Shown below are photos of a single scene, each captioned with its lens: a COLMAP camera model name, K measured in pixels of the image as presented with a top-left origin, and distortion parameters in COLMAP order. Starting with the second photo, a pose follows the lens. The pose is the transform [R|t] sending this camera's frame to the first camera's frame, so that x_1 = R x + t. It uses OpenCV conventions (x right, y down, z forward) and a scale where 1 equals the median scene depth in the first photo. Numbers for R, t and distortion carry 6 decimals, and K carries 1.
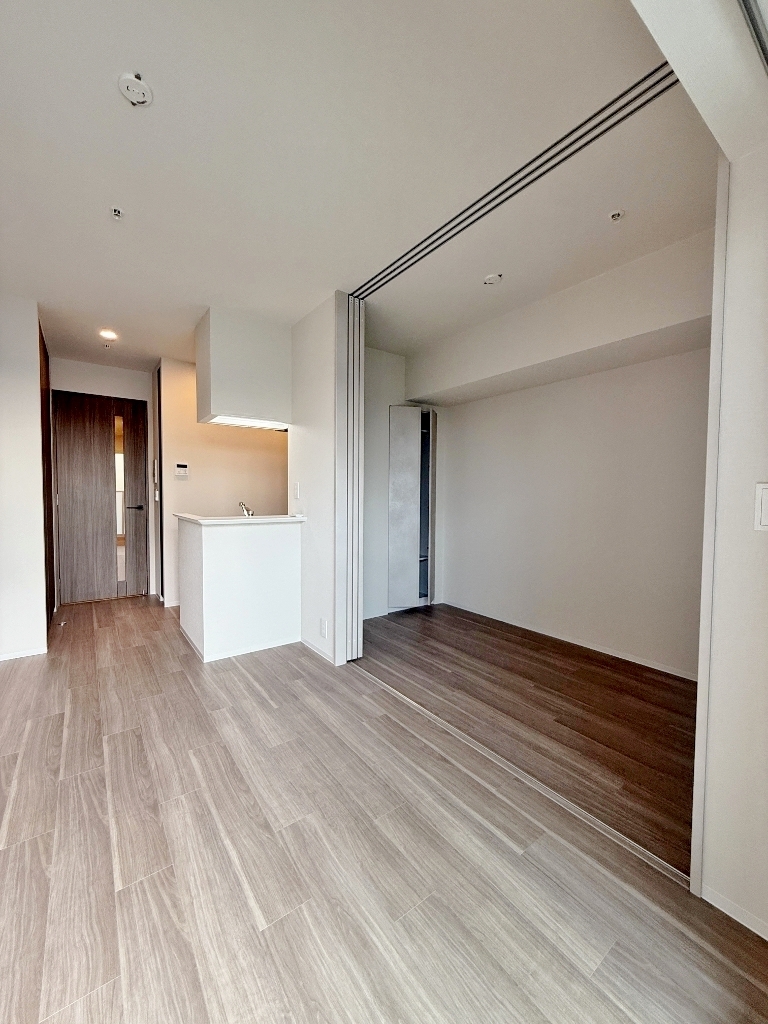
lens RADIAL K [[408.1, 0, 384.8], [0, 408.1, 509.8], [0, 0, 1]] dist [-0.002735, 0.000568]
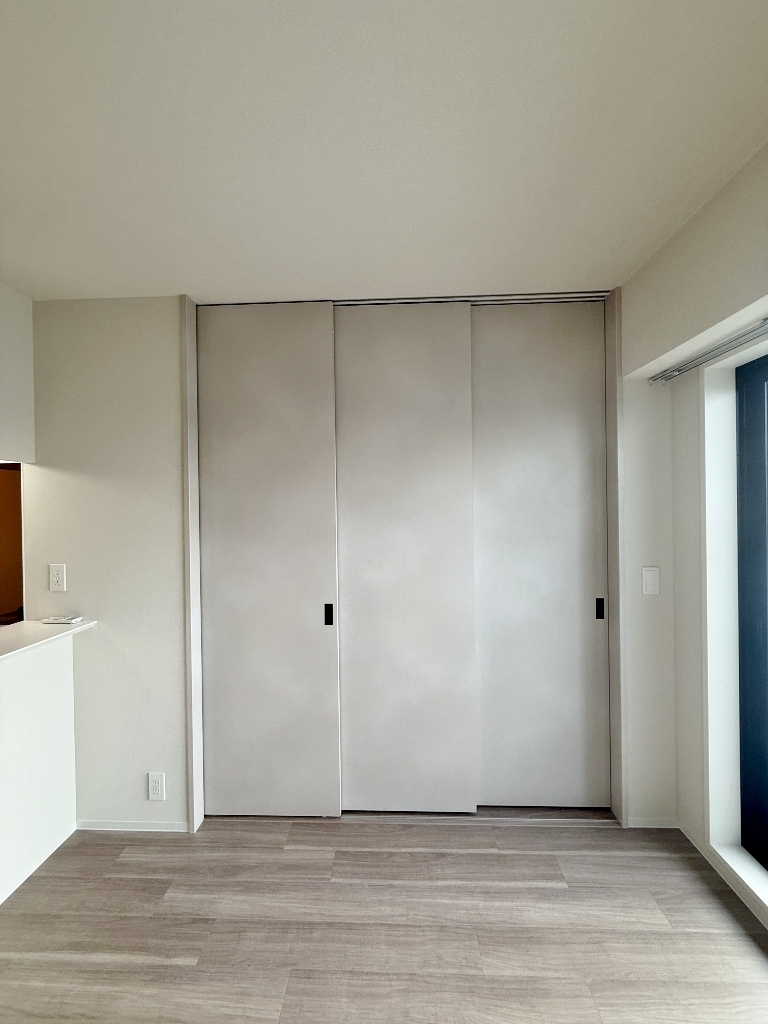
lens RADIAL K [[408.1, 0, 386.5], [0, 408.1, 505.2], [0, 0, 1]] dist [-0.002735, 0.000568]
pose [[0.627602, -0.021671, 0.778233, -0.555441], [0.052570, 0.998511, -0.014589, -0.178875], [-0.776758, 0.050068, 0.627806, 0.363800]]
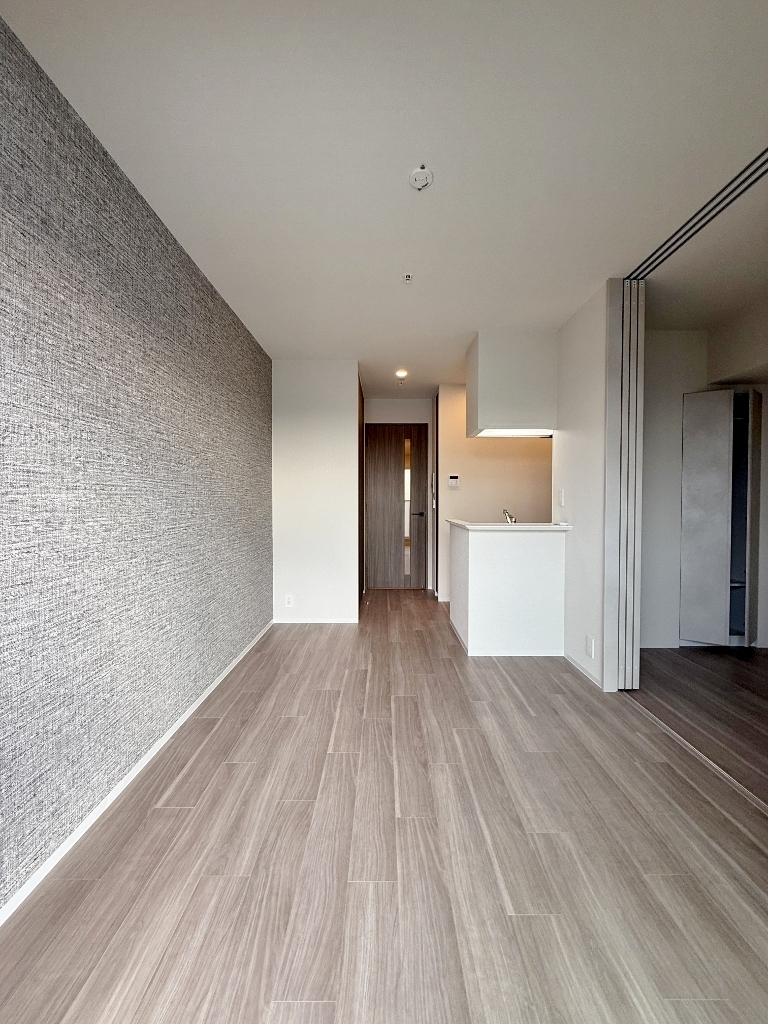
lens RADIAL K [[408.1, 0, 382.7], [0, 408.1, 508.2], [0, 0, 1]] dist [-0.002735, 0.000568]
pose [[0.803205, 0.003490, -0.595693, 0.028213], [-0.018372, 0.999652, -0.018915, 0.004688], [0.595420, 0.026137, 0.802990, -0.032894]]
